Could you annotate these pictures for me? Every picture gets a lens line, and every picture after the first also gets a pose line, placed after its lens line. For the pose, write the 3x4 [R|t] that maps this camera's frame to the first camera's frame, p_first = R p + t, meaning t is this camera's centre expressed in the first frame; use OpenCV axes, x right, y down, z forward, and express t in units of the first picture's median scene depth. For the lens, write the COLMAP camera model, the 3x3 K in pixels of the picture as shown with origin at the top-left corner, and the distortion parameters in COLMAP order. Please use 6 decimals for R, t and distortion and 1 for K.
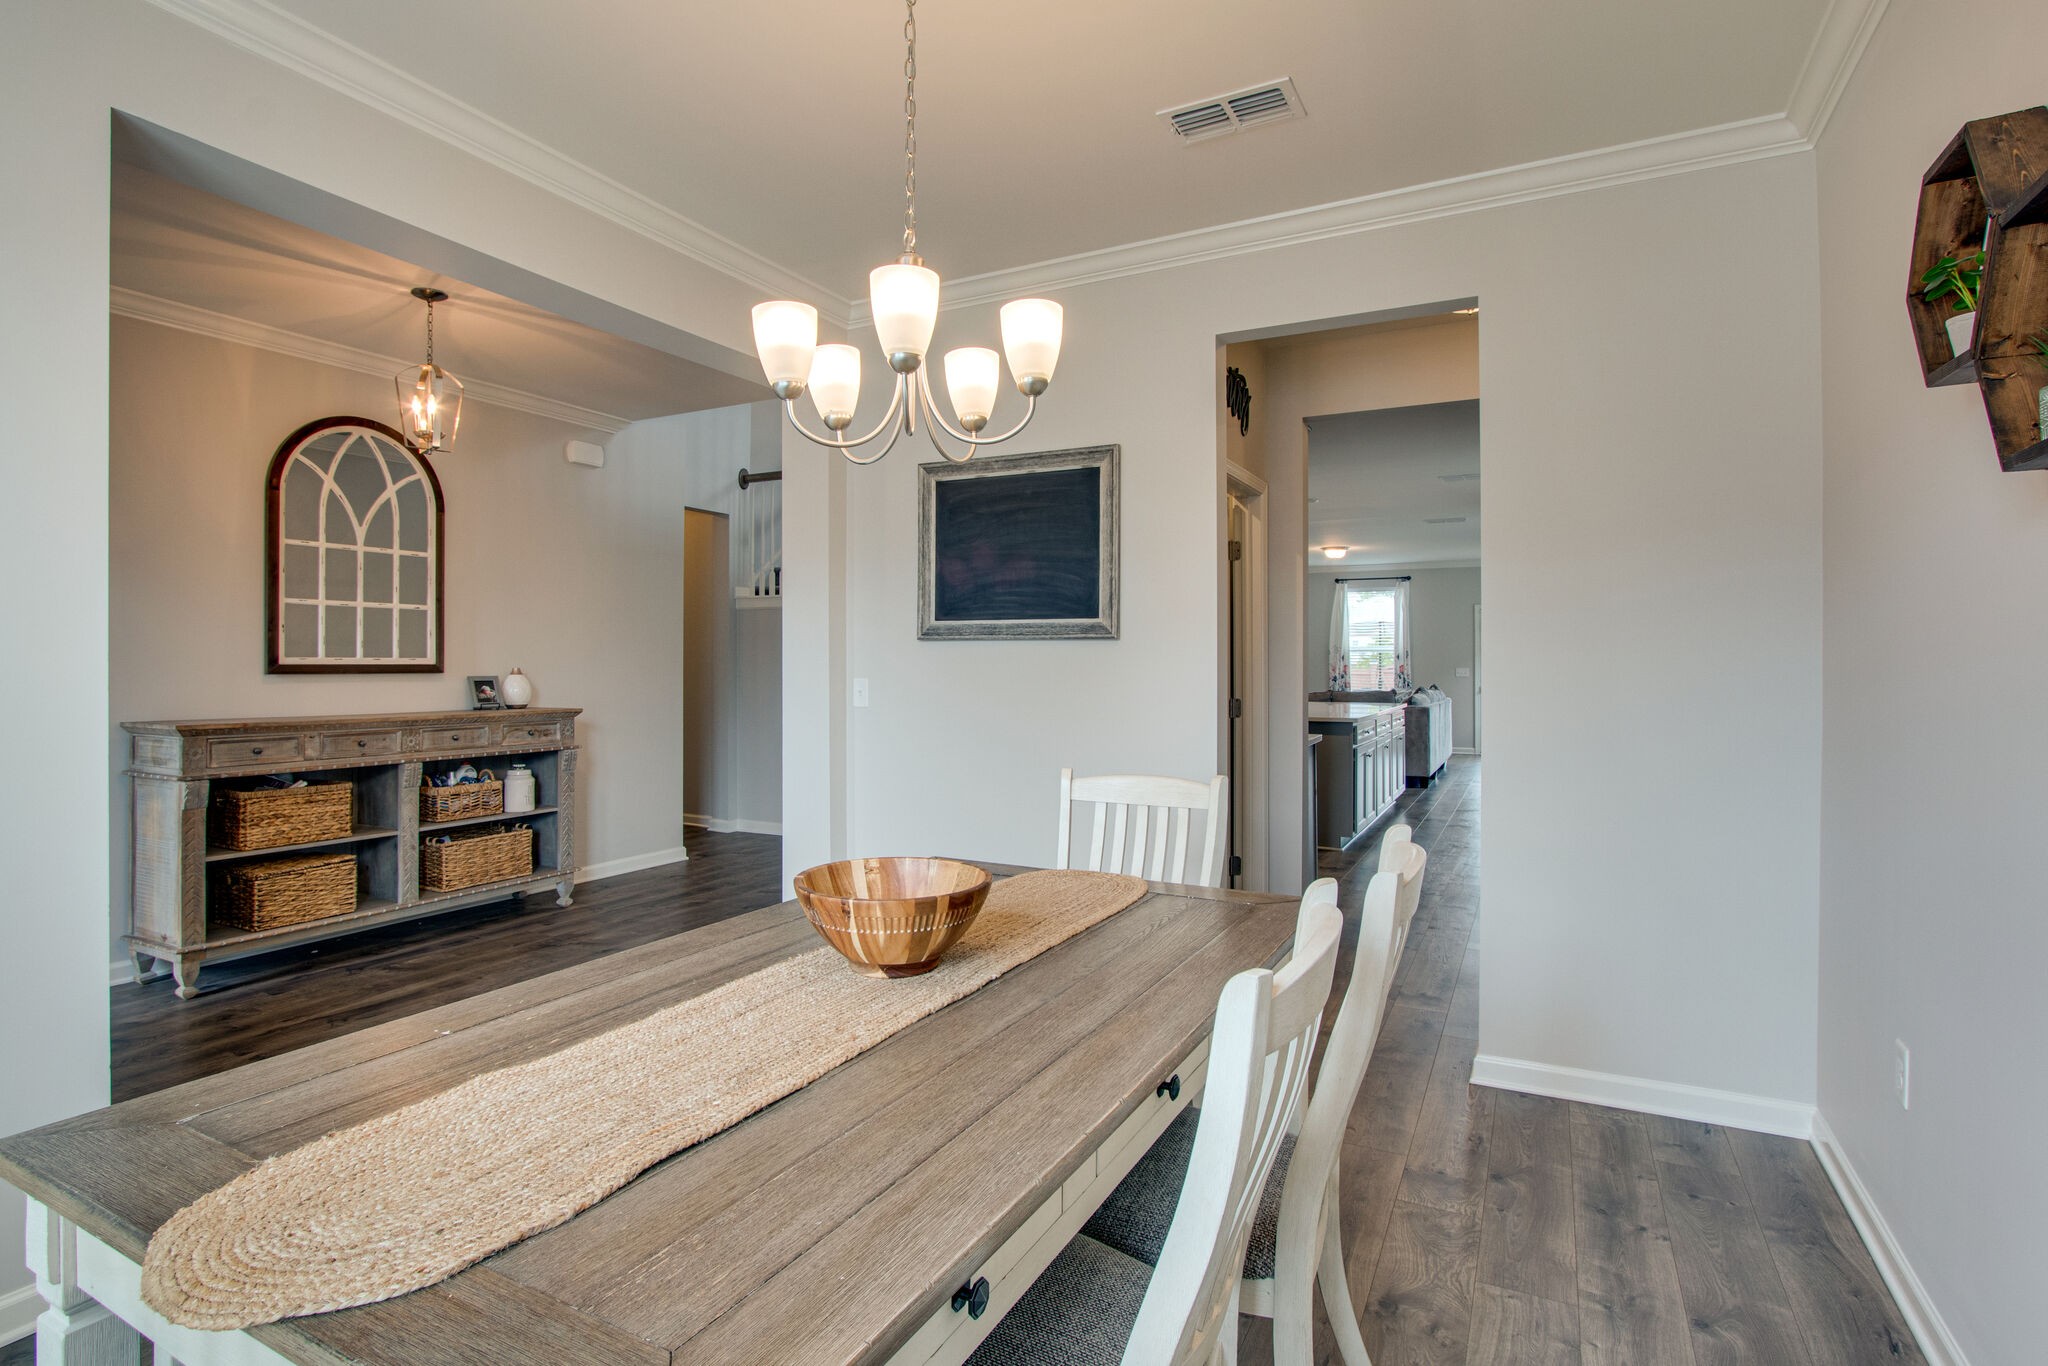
lens RADIAL K [[987.7, 0, 1017.3], [0, 987.7, 673.8], [0, 0, 1]] dist [0.016493, -0.000471]
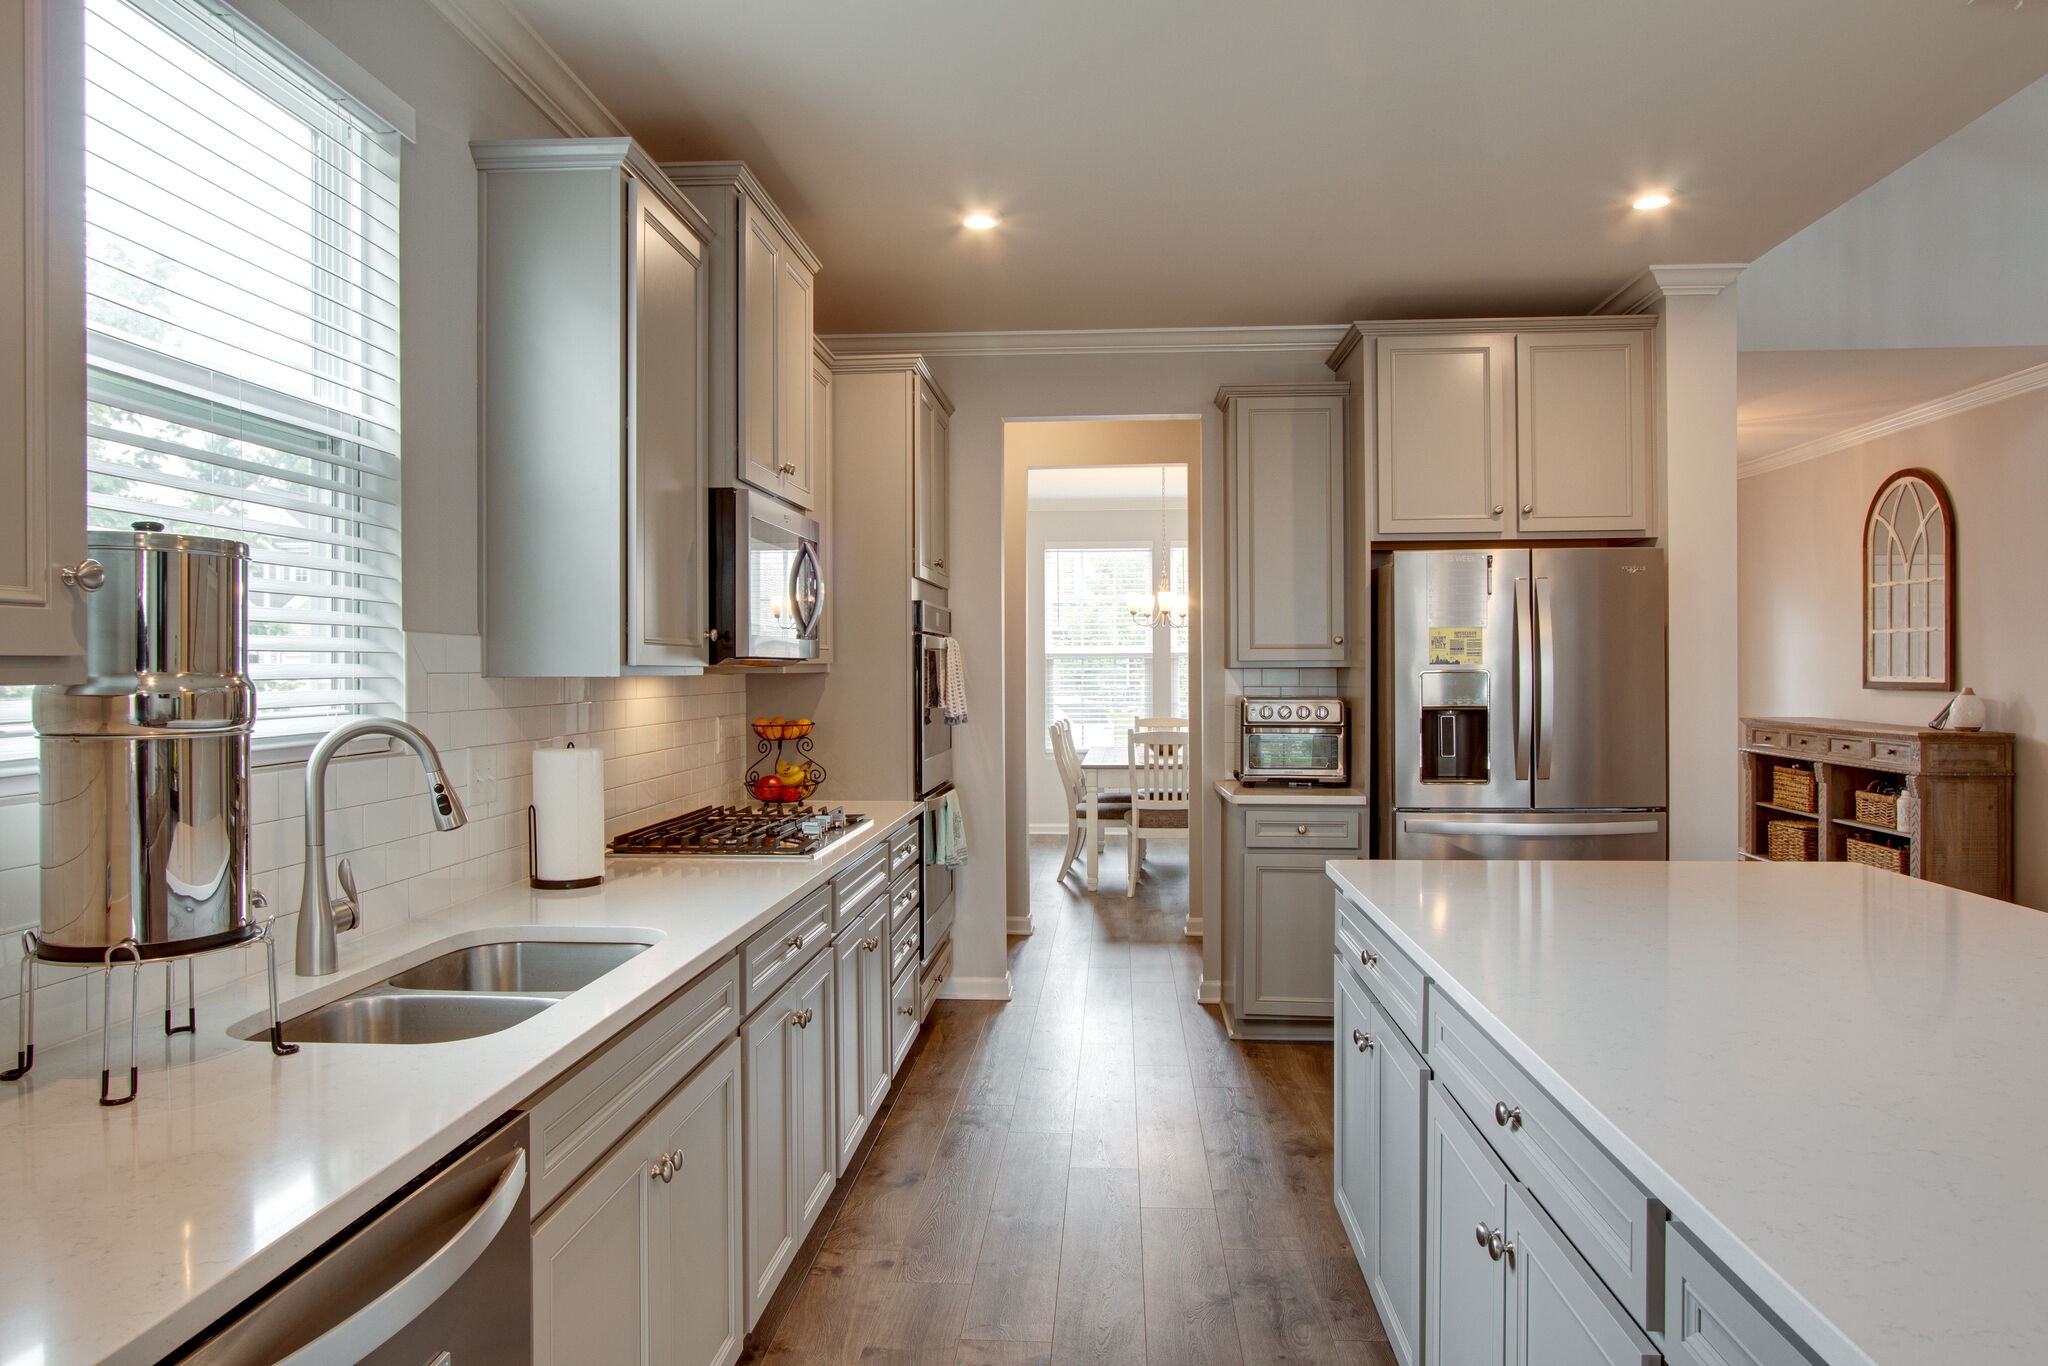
lens RADIAL K [[987.7, 0, 1019.7], [0, 987.7, 674.3], [0, 0, 1]] dist [0.016493, -0.000471]
pose [[-0.898649, -0.020959, -0.438168, 0.286580], [-0.031671, 0.999351, 0.017151, -0.002207], [0.437524, 0.029290, -0.898730, 0.597239]]
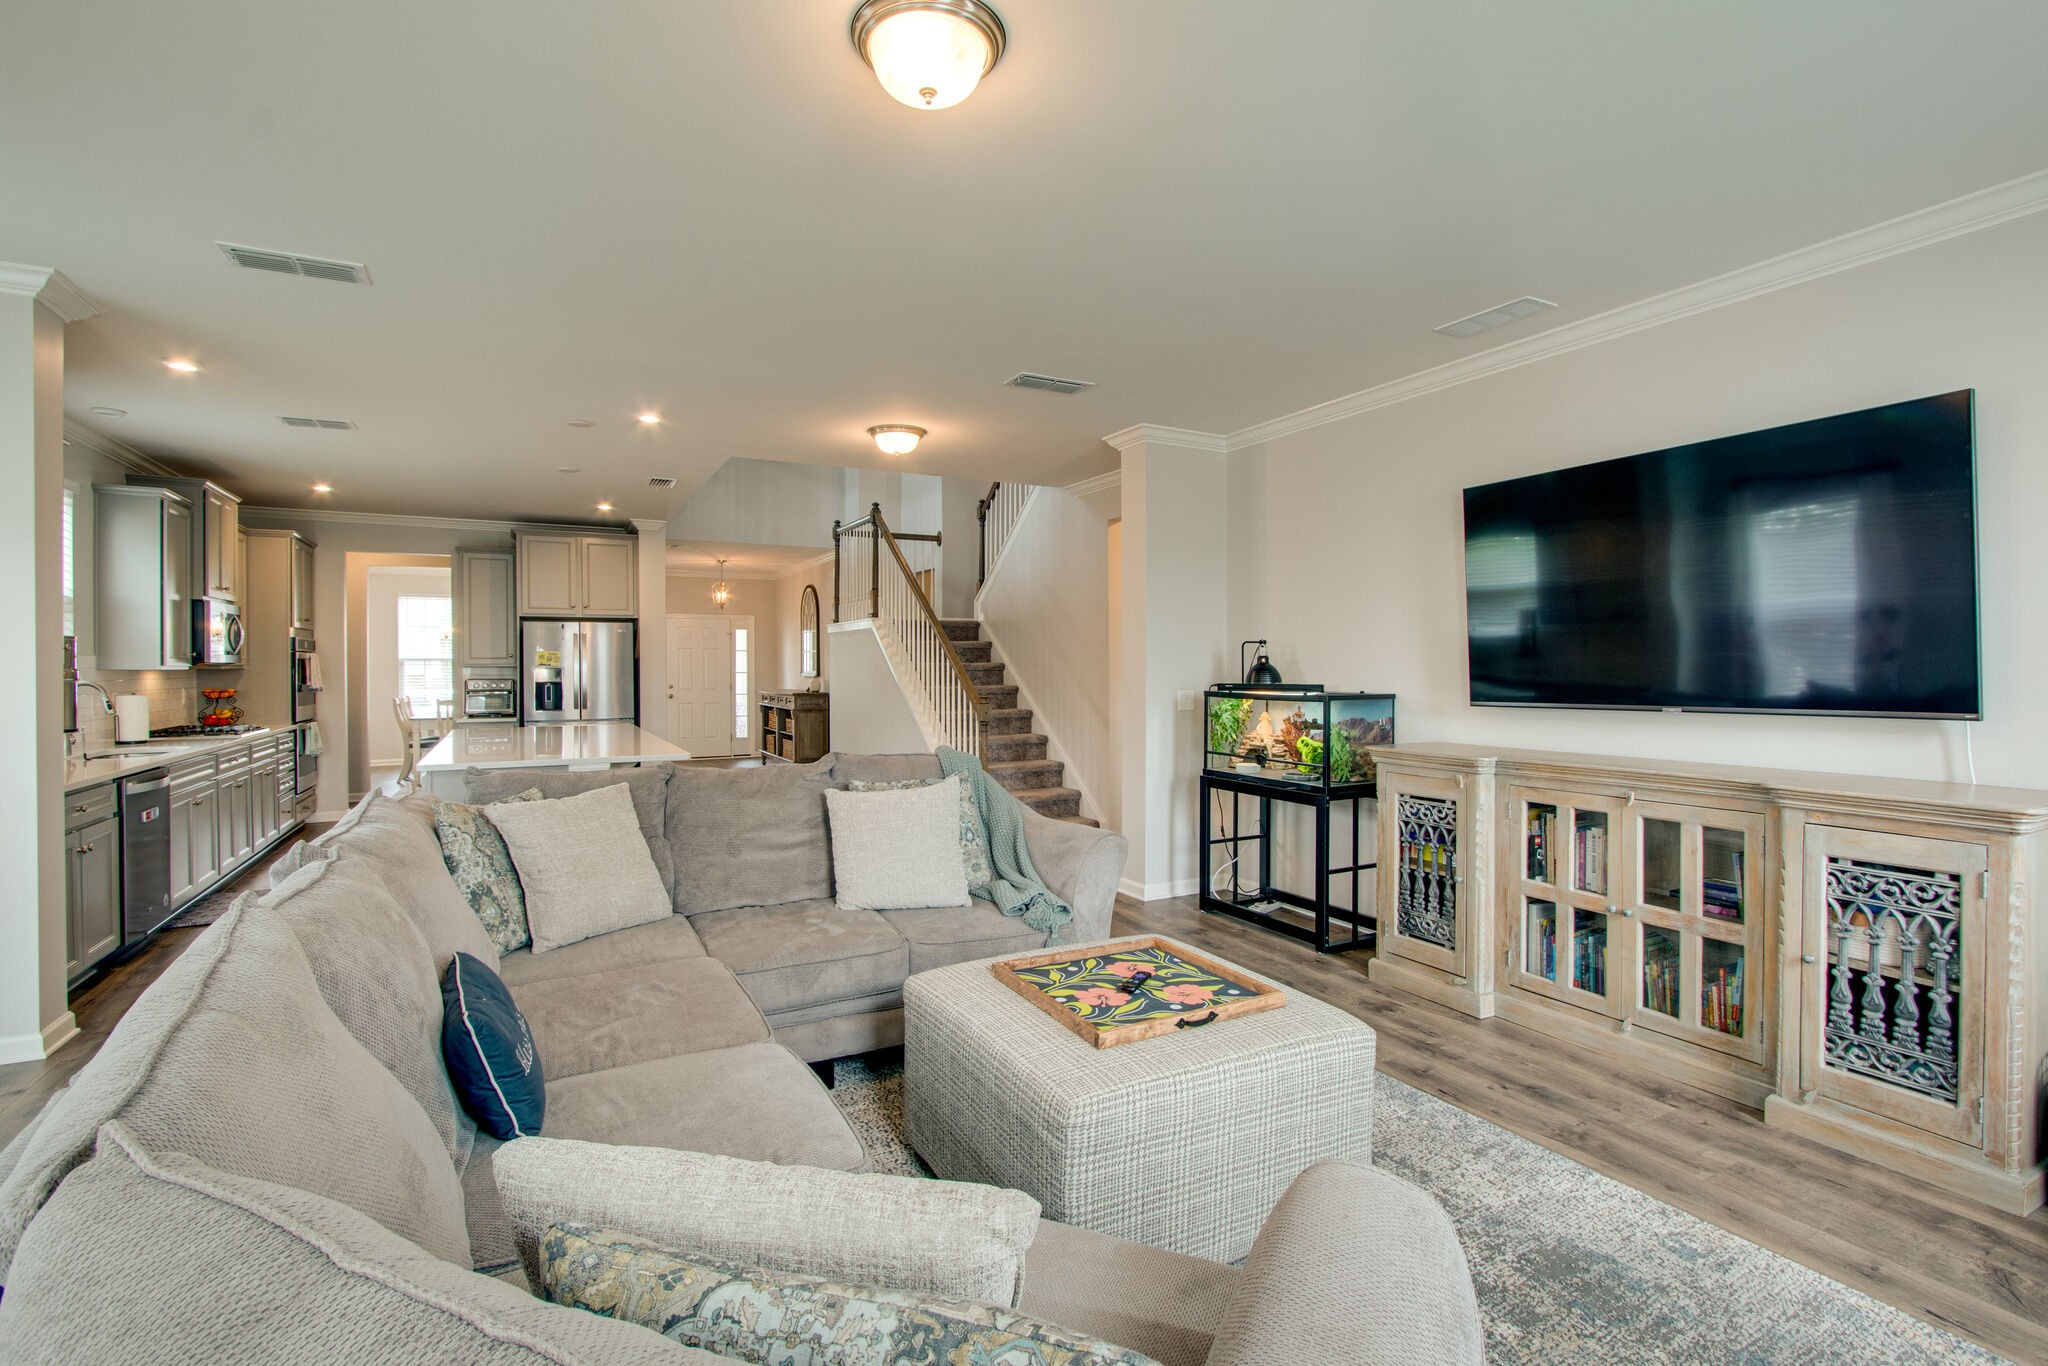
lens RADIAL K [[987.7, 0, 1013.4], [0, 987.7, 674.8], [0, 0, 1]] dist [0.016493, -0.000471]
pose [[-0.587139, -0.018690, -0.809270, 0.379906], [-0.035522, 0.999365, 0.002692, -0.007820], [0.808706, 0.030328, -0.587431, 0.899615]]
